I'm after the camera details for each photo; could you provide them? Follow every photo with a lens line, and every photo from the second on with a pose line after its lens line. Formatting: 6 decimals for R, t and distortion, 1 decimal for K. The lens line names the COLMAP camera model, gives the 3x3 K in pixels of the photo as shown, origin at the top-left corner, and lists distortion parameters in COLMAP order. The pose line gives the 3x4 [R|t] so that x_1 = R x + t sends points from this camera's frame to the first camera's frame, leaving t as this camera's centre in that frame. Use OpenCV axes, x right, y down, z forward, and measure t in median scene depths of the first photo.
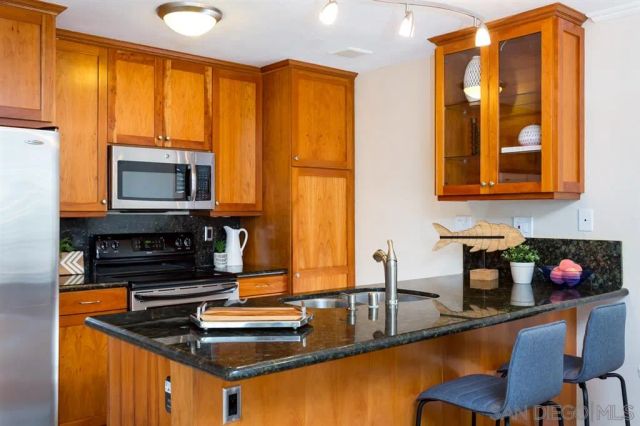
lens RADIAL K [[605.7, 0, 317.3], [0, 605.7, 209.3], [0, 0, 1]] dist [0.005082, 0.000000]
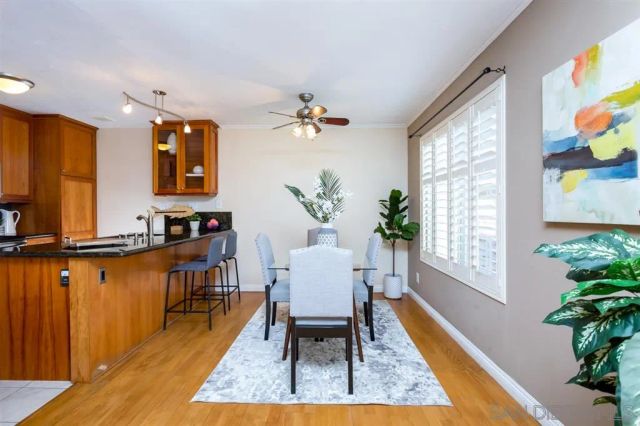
lens RADIAL K [[312.4, 0, 316.8], [0, 312.4, 211.0], [0, 0, 1]] dist [-0.011564, 0.005082]
pose [[0.679588, -0.003550, 0.733585, -0.241855], [0.000348, 0.999990, 0.004517, 0.038456], [-0.733594, -0.002815, 0.679582, -0.211820]]
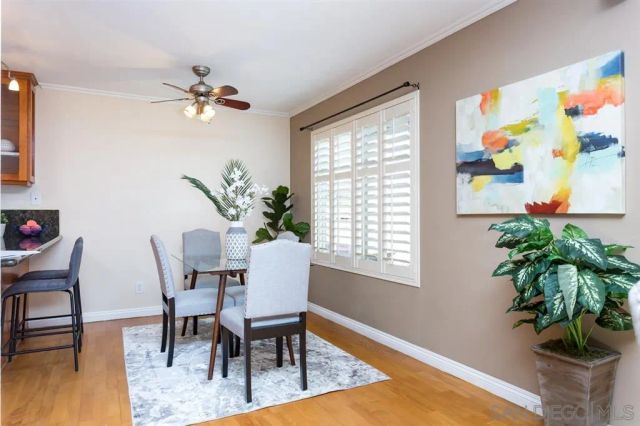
lens RADIAL K [[417.6, 0, 311.8], [0, 417.6, 209.7], [0, 0, 1]] dist [0.001515, 0.000817]
pose [[0.244834, 0.009839, 0.969515, -0.507810], [-0.002583, 0.999952, -0.009495, 0.055731], [-0.969561, -0.000179, 0.244848, -0.073206]]
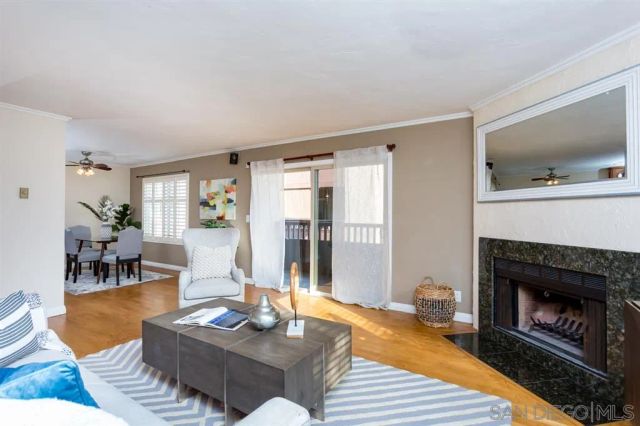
lens RADIAL K [[312.4, 0, 316.3], [0, 312.4, 210.2], [0, 0, 1]] dist [-0.011564, 0.005082]
pose [[-0.268060, 0.007954, 0.963369, -1.523977], [-0.009746, 0.999892, -0.010967, 0.018673], [-0.963353, -0.012329, -0.267954, -0.305820]]
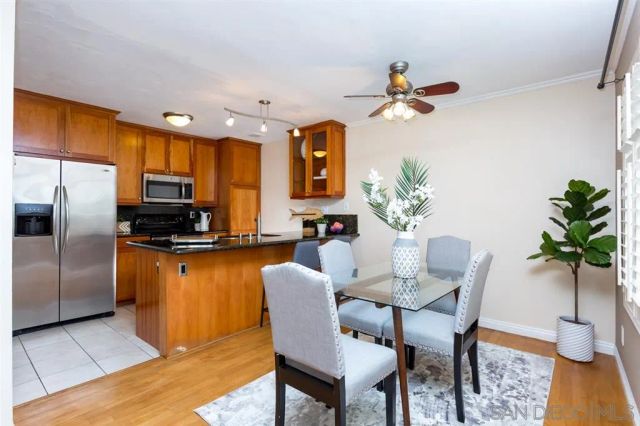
lens RADIAL K [[312.4, 0, 317.9], [0, 312.4, 210.6], [0, 0, 1]] dist [-0.011564, 0.005082]
pose [[0.988402, 0.002041, 0.151845, 0.126018], [-0.001589, 0.999994, -0.003100, 0.036024], [-0.151850, 0.002823, 0.988399, -0.236345]]
